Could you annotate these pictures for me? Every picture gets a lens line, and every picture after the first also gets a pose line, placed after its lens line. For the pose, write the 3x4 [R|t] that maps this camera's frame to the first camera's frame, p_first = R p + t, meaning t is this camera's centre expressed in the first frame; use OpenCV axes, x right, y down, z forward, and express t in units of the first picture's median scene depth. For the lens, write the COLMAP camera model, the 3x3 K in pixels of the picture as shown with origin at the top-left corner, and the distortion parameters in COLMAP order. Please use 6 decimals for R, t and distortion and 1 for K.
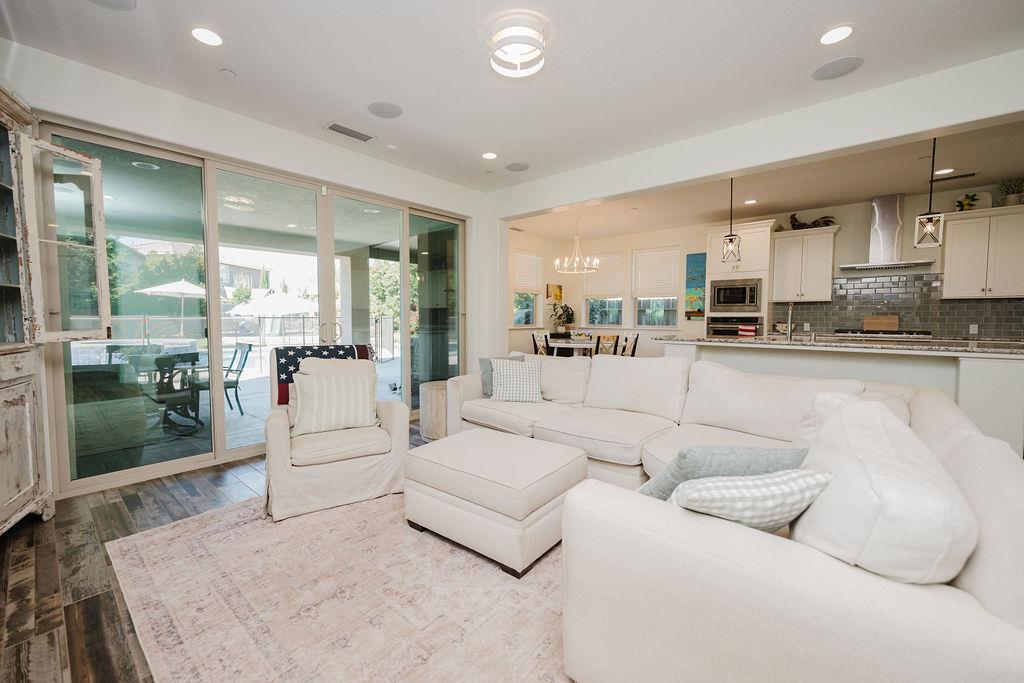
lens RADIAL K [[418.3, 0, 513.8], [0, 418.3, 342.9], [0, 0, 1]] dist [-0.000678, 0.000238]
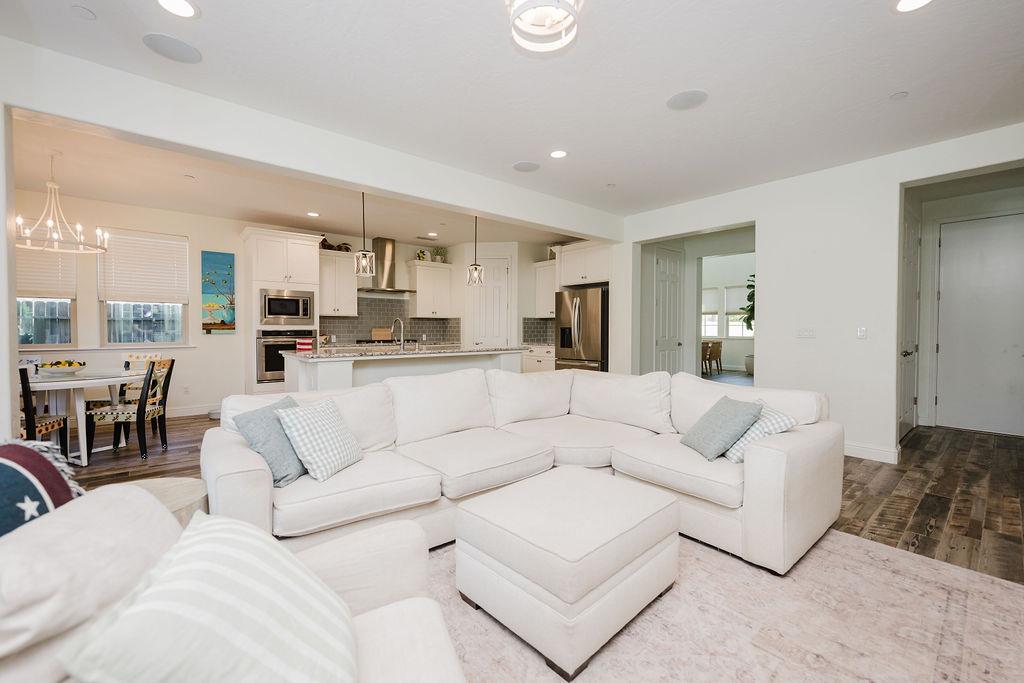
lens RADIAL K [[418.3, 0, 513.7], [0, 418.3, 335.2], [0, 0, 1]] dist [-0.000678, 0.000238]
pose [[0.157259, -0.015623, 0.987434, -0.327392], [0.063278, 0.997980, 0.005713, -0.024924], [-0.985528, 0.061585, 0.157930, 0.369681]]
